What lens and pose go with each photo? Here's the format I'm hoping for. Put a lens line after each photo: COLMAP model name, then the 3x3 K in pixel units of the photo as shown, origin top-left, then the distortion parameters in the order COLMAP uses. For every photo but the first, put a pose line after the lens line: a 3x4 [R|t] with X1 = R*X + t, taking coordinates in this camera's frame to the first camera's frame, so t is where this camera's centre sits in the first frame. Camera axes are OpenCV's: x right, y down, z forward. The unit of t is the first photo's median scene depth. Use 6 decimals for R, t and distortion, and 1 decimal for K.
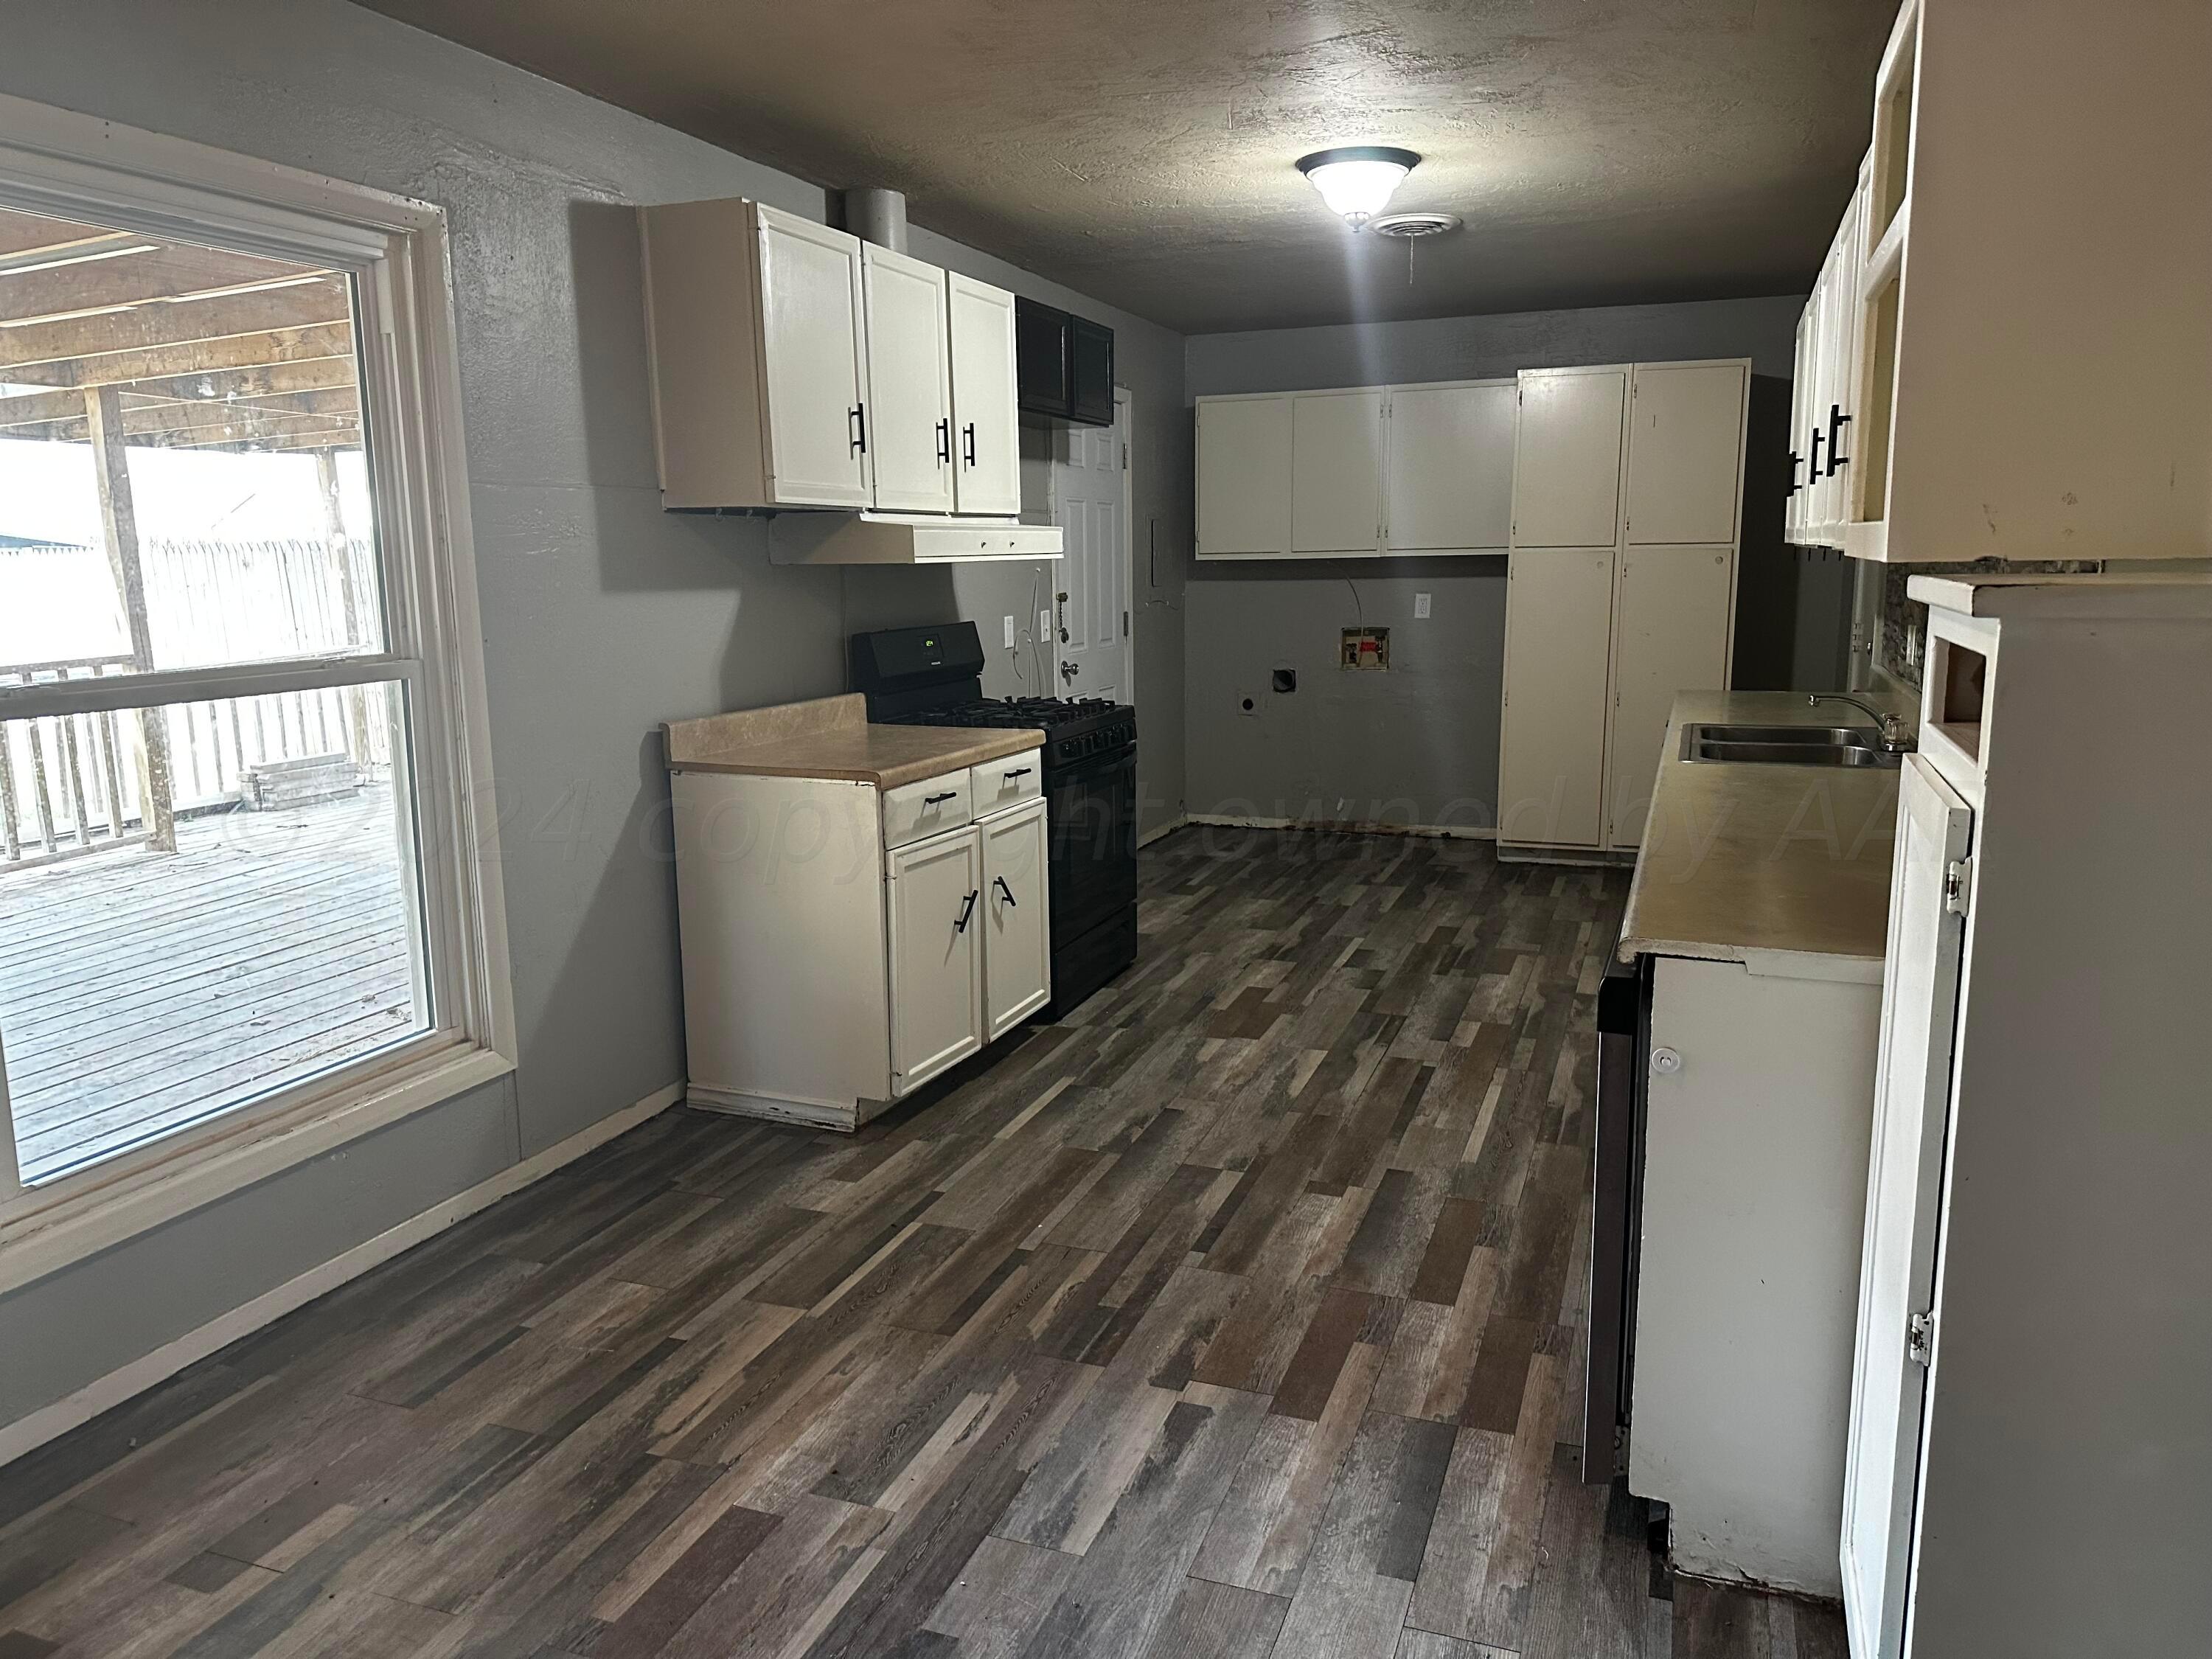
lens RADIAL K [[1557.2, 0, 1105.8], [0, 1557.2, 833.0], [0, 0, 1]] dist [0.014605, -0.000982]
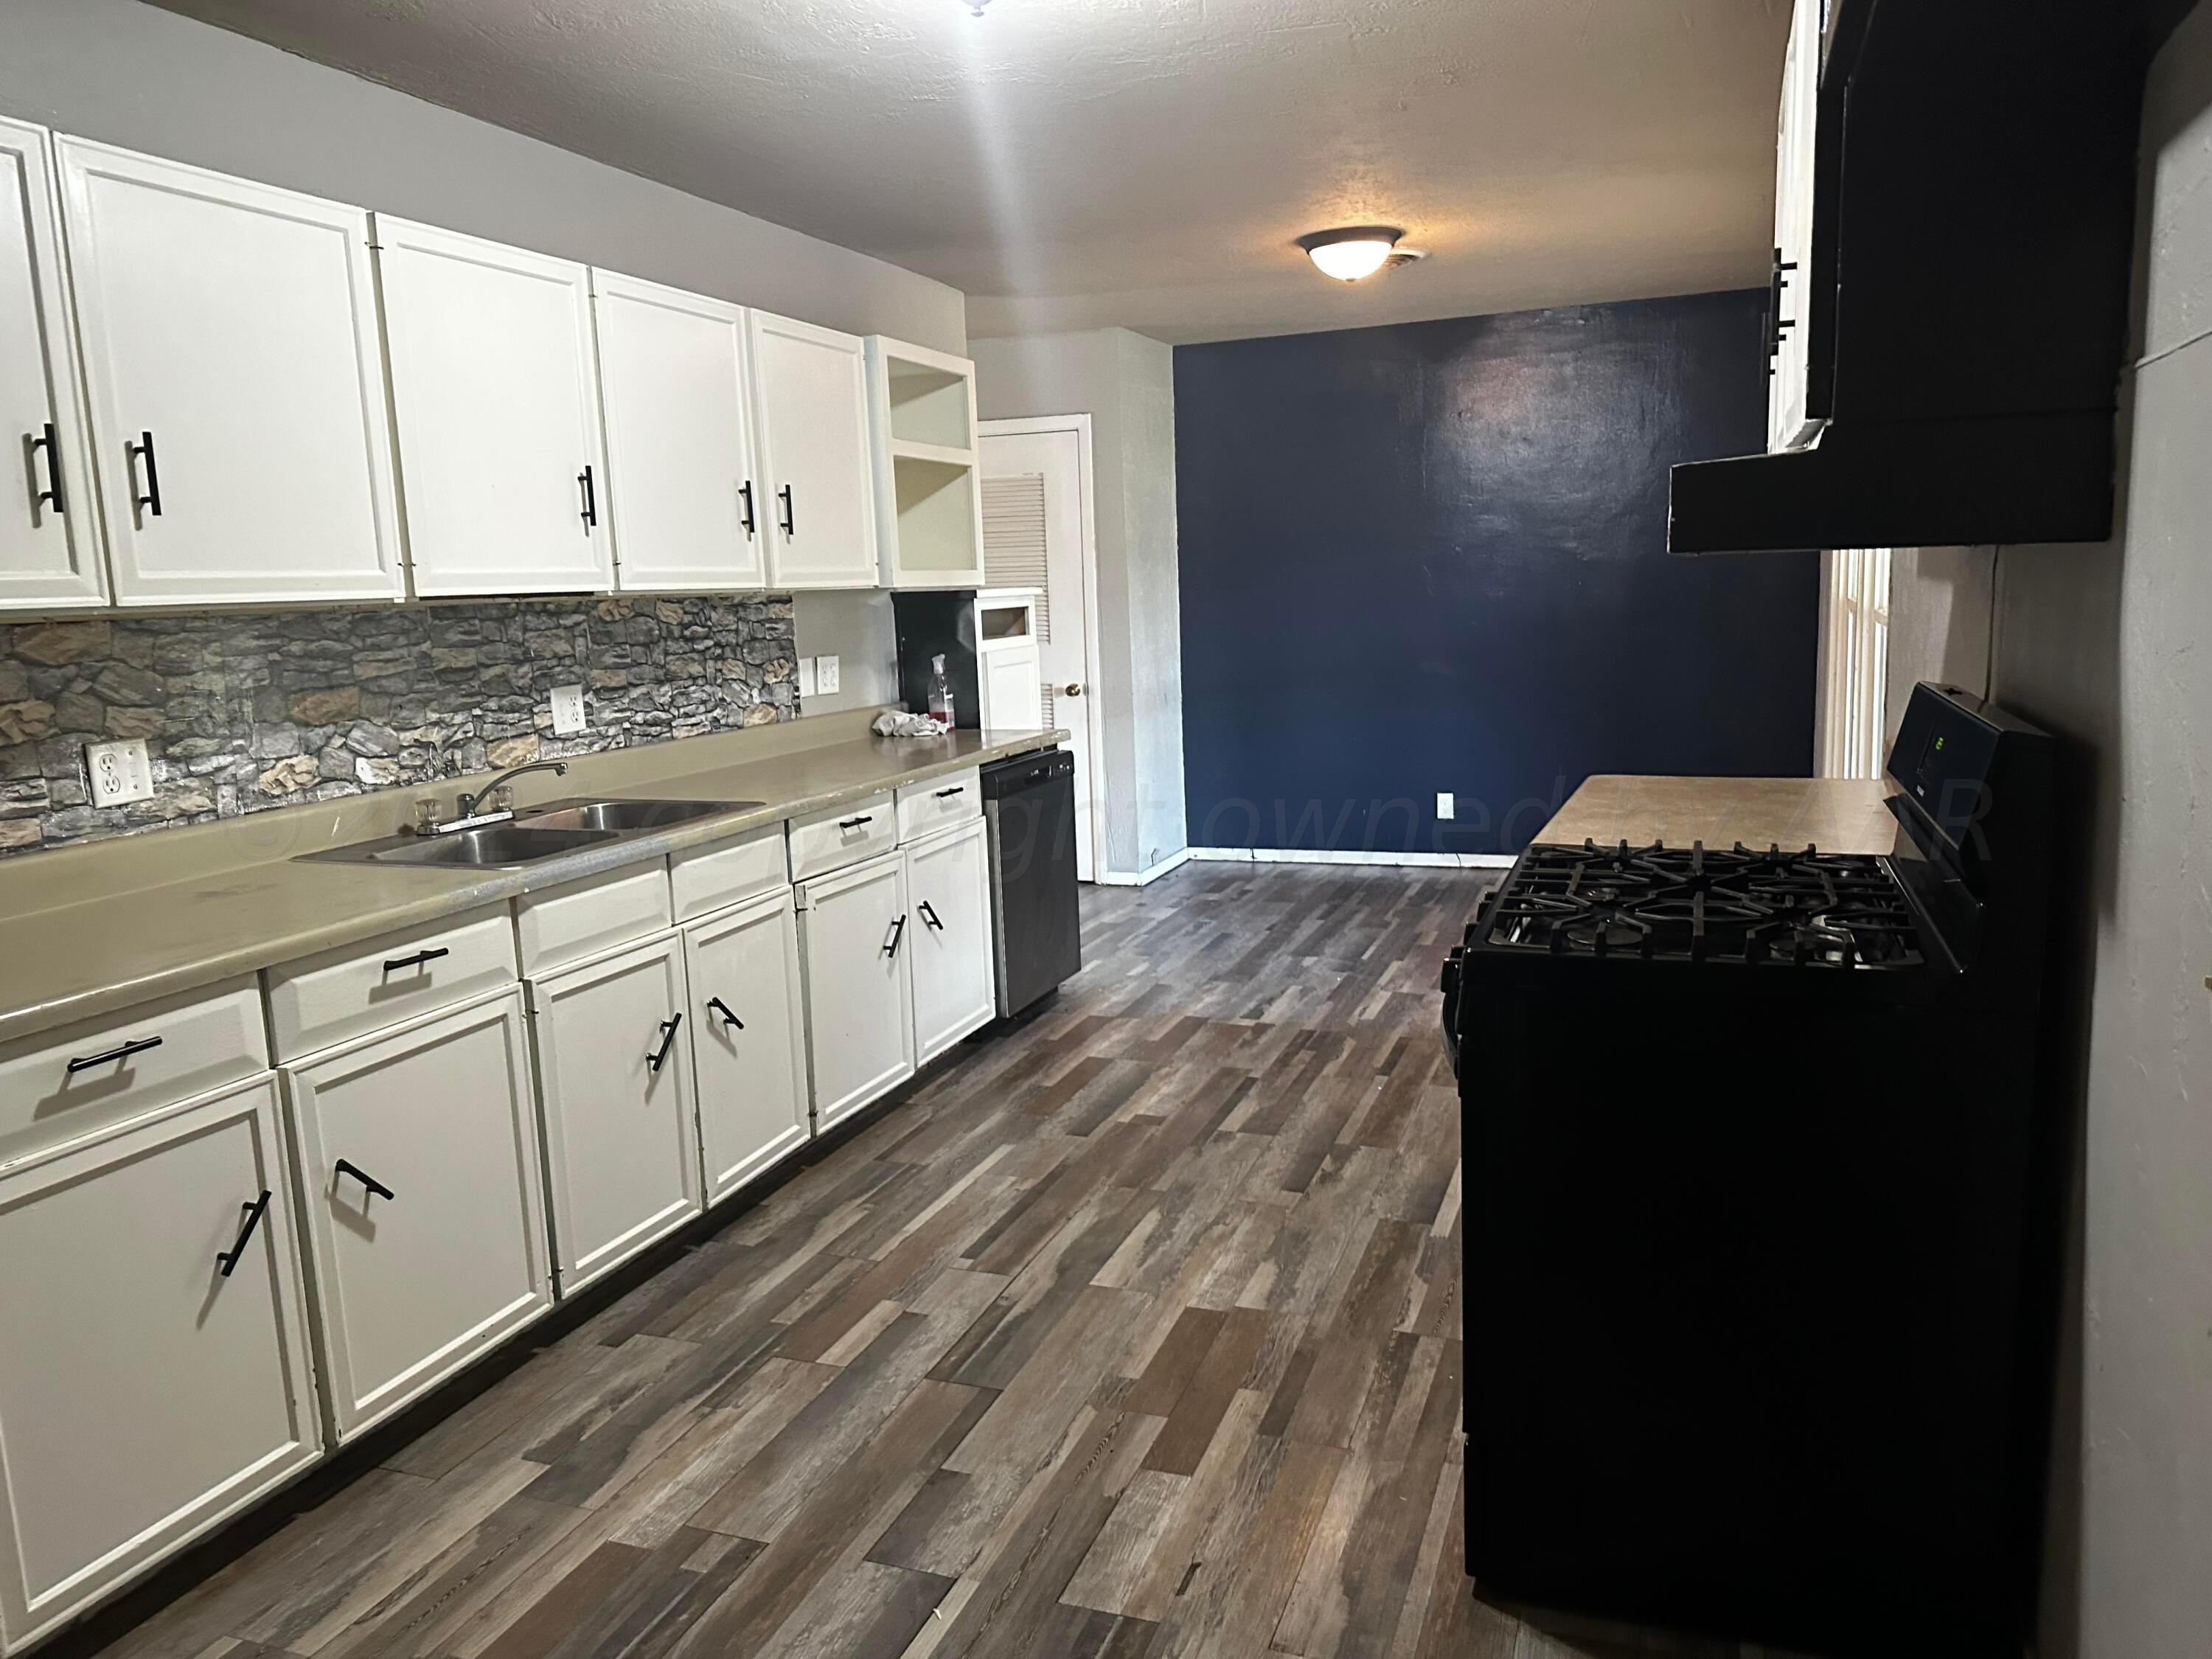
lens RADIAL K [[1557.2, 0, 1102.6], [0, 1557.2, 824.9], [0, 0, 1]] dist [0.014605, -0.000982]
pose [[-0.998300, 0.056887, 0.012662, 0.132027], [0.057907, 0.943718, 0.325642, -0.320764], [0.006575, 0.325821, -0.945408, 1.809501]]
